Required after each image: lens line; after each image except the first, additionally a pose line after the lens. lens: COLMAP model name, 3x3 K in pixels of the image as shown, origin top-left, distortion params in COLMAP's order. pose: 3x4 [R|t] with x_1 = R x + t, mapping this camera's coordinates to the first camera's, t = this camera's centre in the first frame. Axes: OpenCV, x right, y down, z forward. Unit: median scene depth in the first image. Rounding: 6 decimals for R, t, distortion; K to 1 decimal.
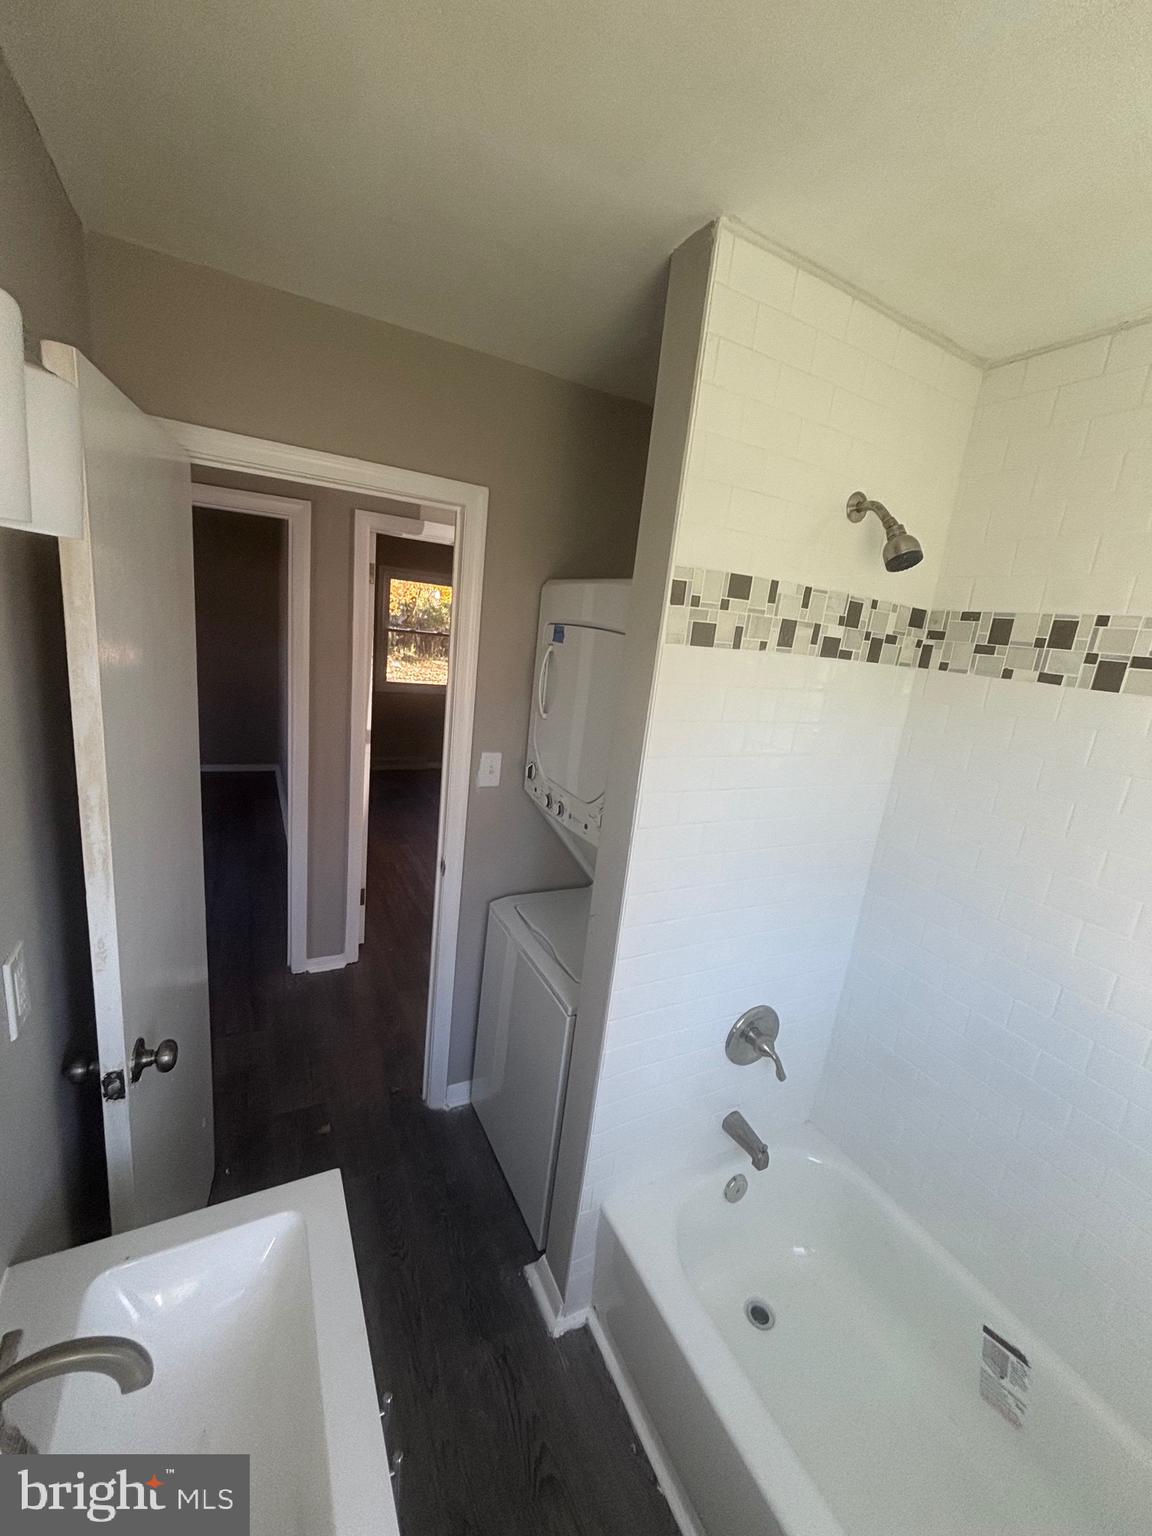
lens RADIAL K [[620.4, 0, 576.6], [0, 620.4, 768.8], [0, 0, 1]] dist [0.012173, -0.005184]
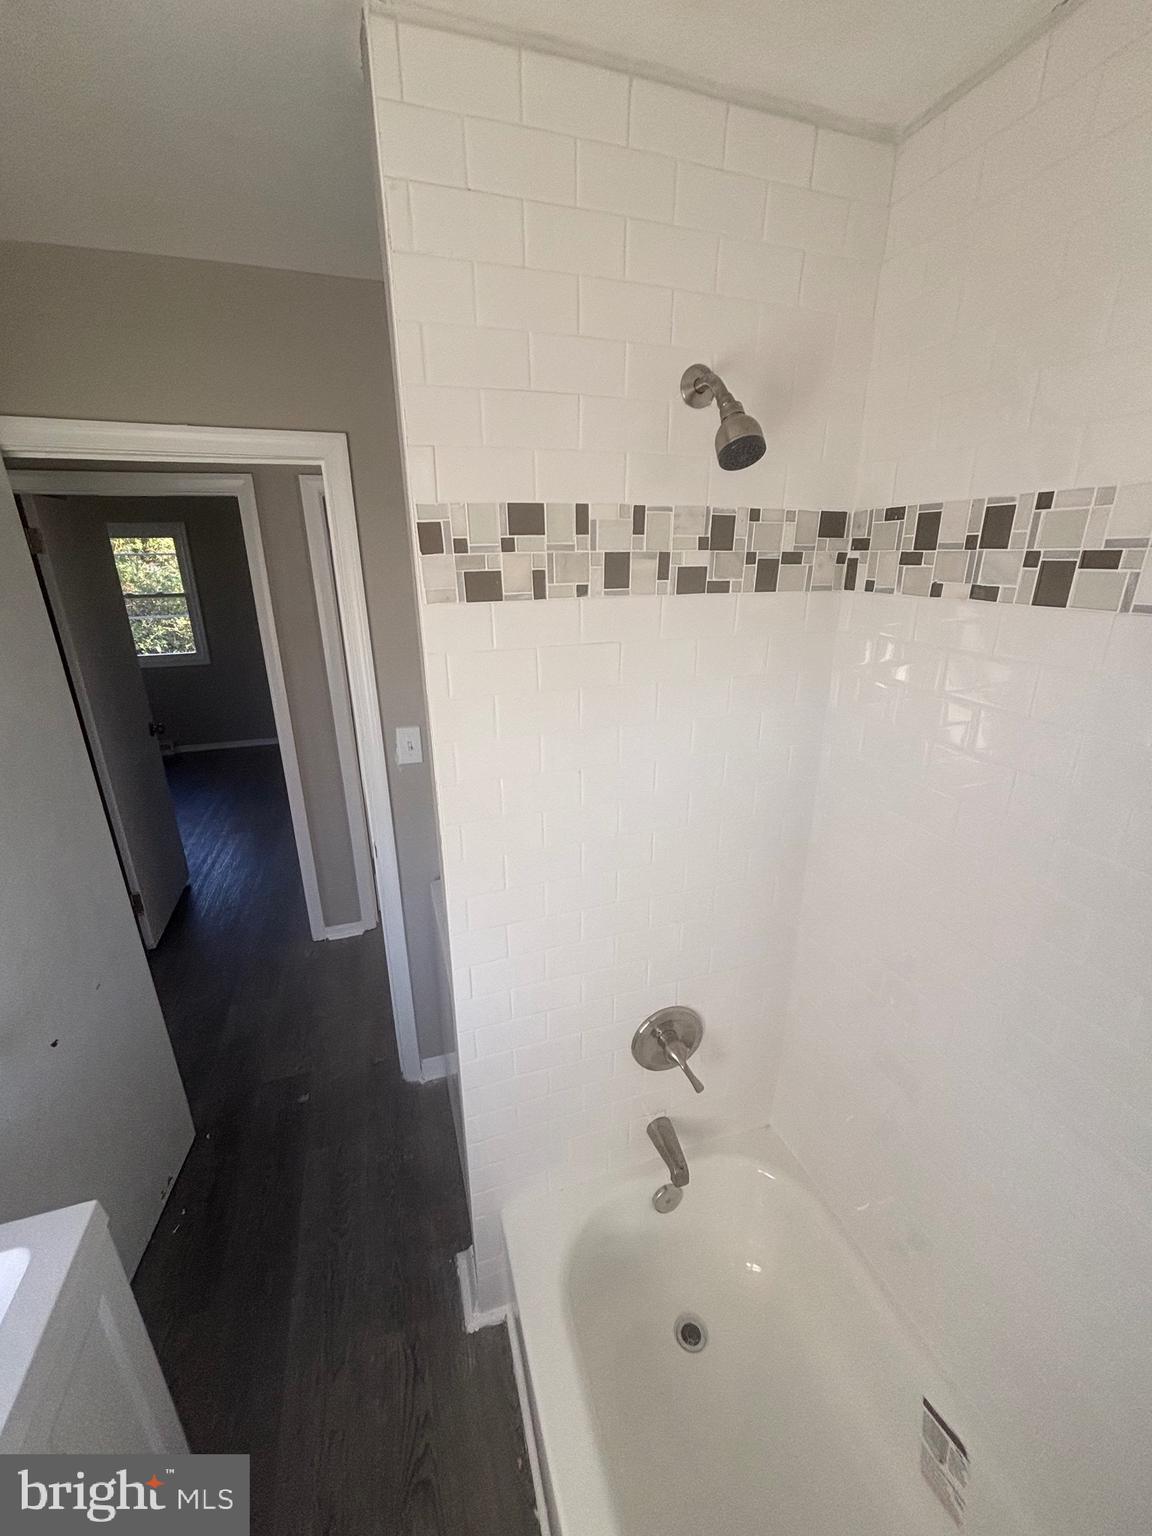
lens RADIAL K [[620.4, 0, 576.6], [0, 620.4, 768.8], [0, 0, 1]] dist [0.012173, -0.005184]
pose [[0.978527, -0.052438, -0.199335, 0.396437], [0.070969, 0.993679, 0.086984, -0.036979], [0.193513, -0.099263, 0.976063, 0.182379]]
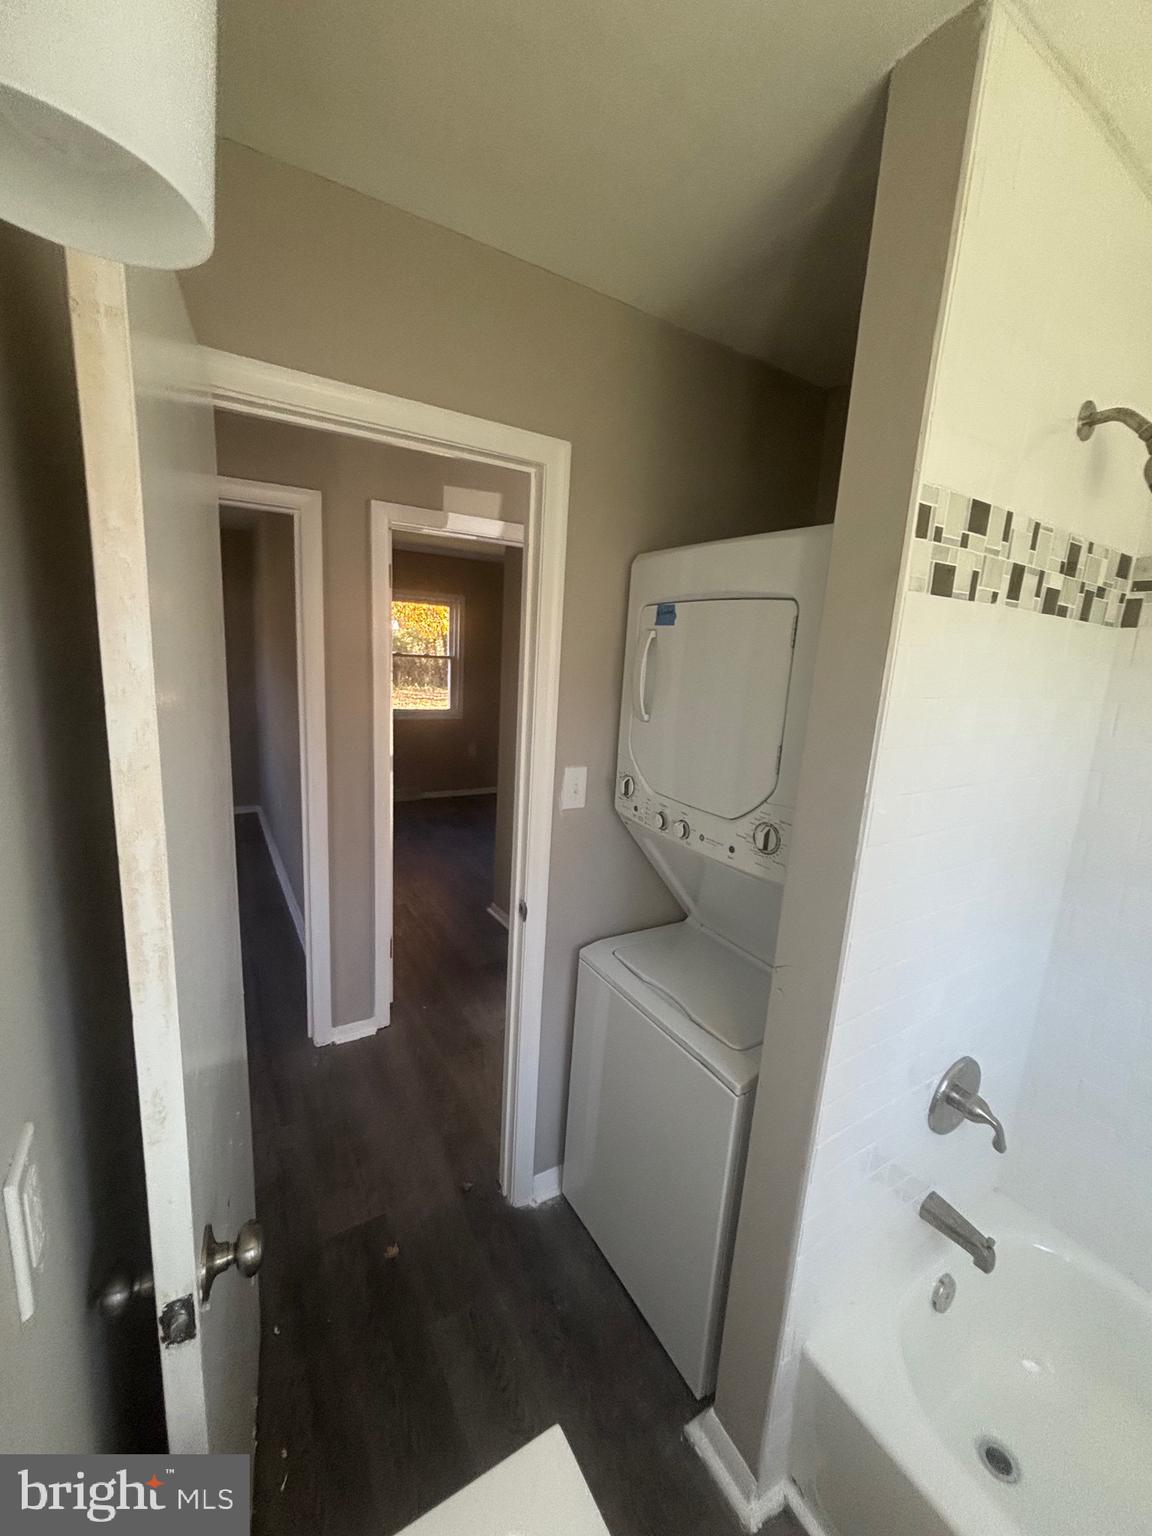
lens RADIAL K [[619.1, 0, 576.0], [0, 619.1, 768.0], [0, 0, 1]] dist [0.000778, 0.002898]
pose [[0.996488, -0.063245, 0.054888, -0.245540], [0.065242, 0.997242, -0.035385, 0.005213], [-0.052499, 0.038842, 0.997865, 0.241752]]
